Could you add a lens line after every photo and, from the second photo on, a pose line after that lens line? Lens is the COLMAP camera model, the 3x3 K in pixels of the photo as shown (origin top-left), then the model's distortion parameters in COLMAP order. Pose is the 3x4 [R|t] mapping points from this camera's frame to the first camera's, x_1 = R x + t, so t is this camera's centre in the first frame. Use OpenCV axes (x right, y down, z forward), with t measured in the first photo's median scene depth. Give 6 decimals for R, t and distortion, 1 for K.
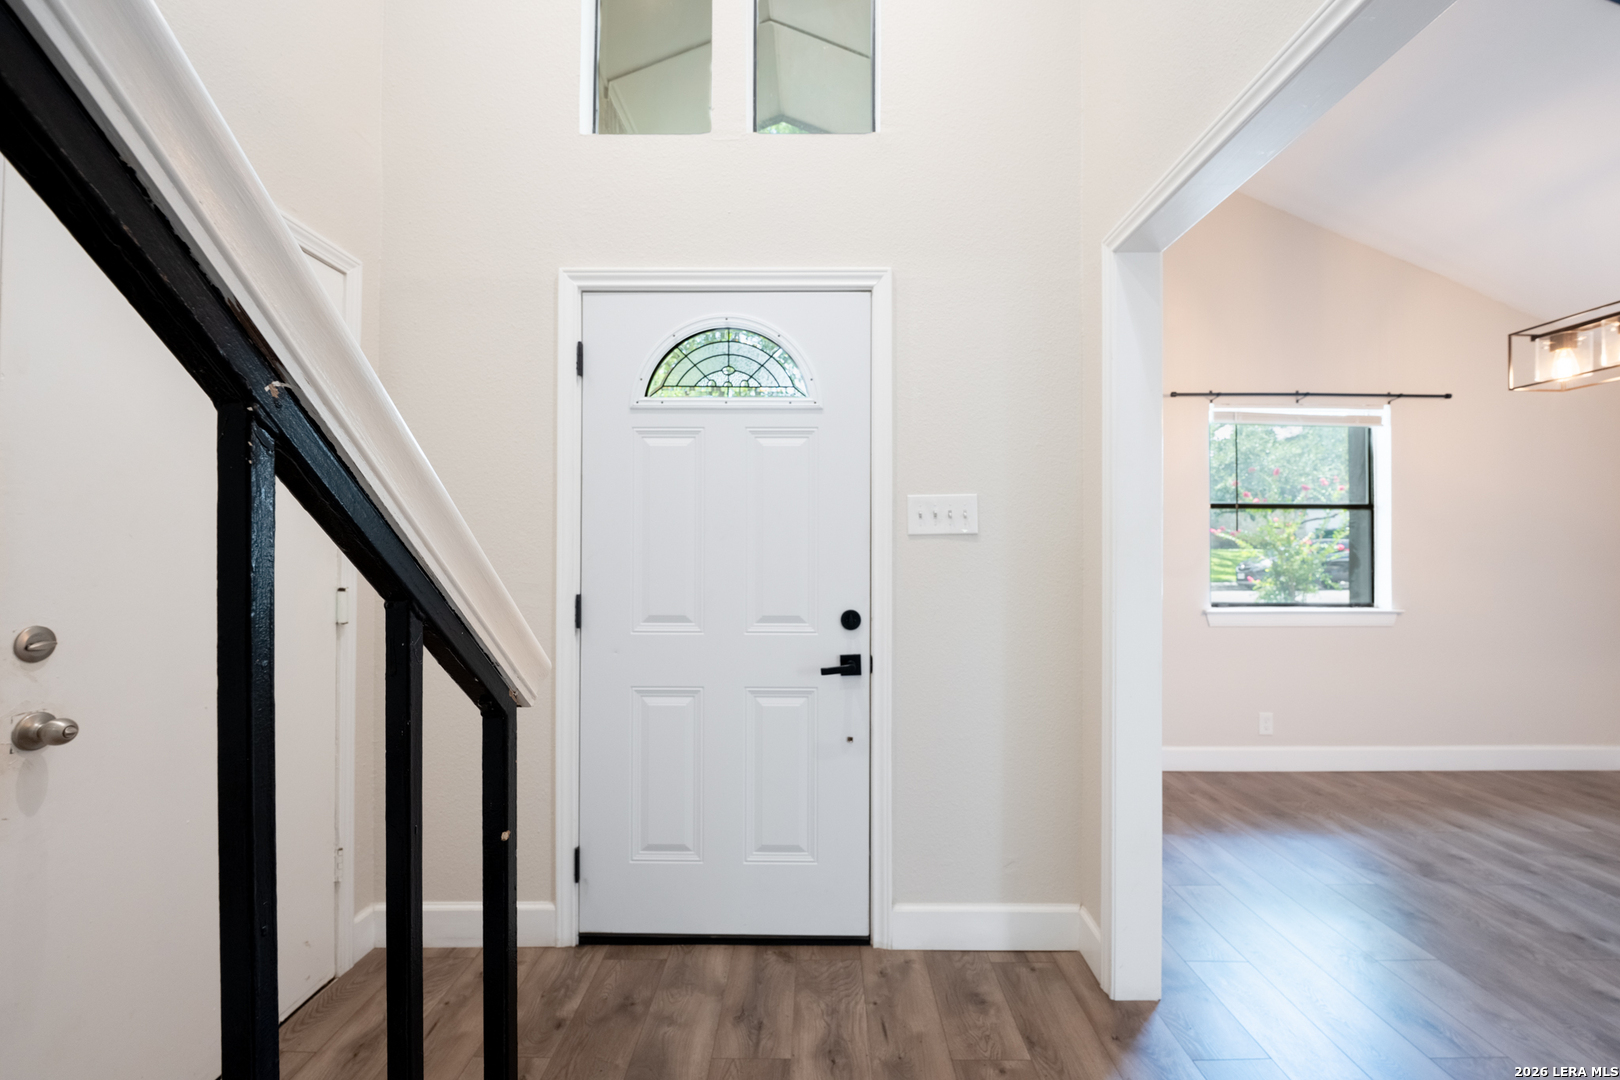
lens RADIAL K [[654.7, 0, 810.1], [0, 654.7, 539.2], [0, 0, 1]] dist [-0.004779, -0.000568]
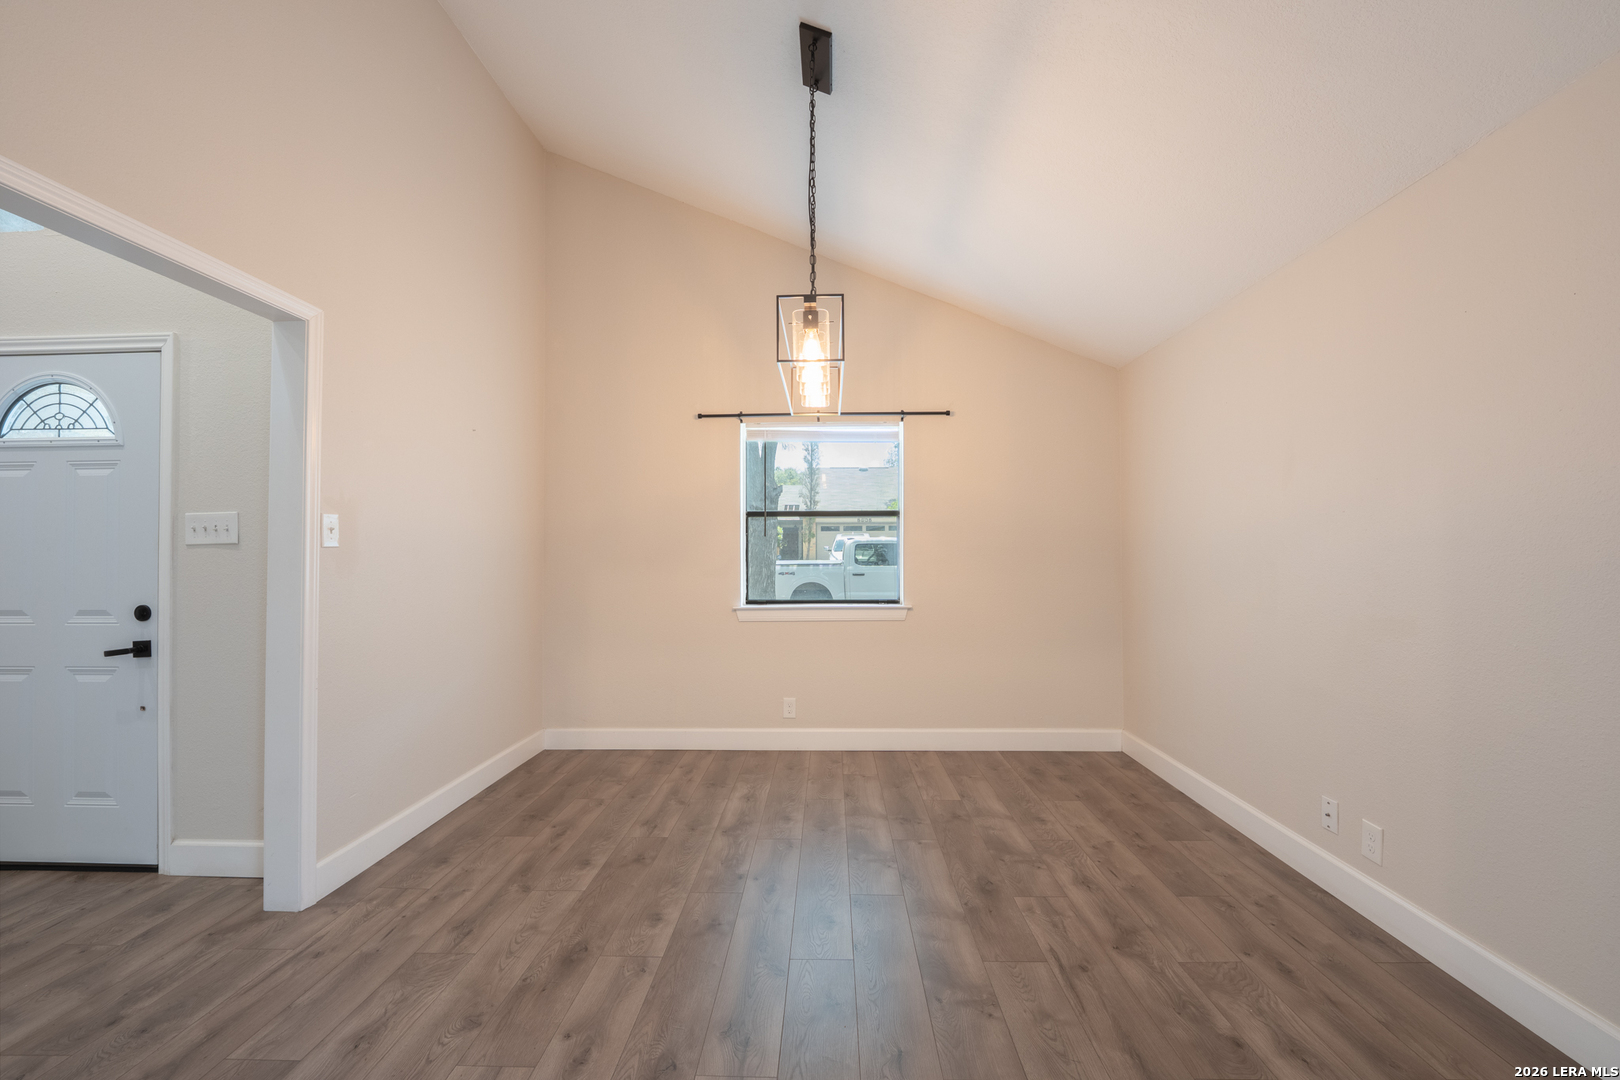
lens RADIAL K [[648.2, 0, 808.4], [0, 648.2, 540.0], [0, 0, 1]] dist [-0.002981, -0.000967]
pose [[0.999493, -0.009871, -0.030279, 1.356799], [0.009690, 0.999934, -0.006105, 0.003041], [0.030337, 0.005809, 0.999523, -0.198493]]
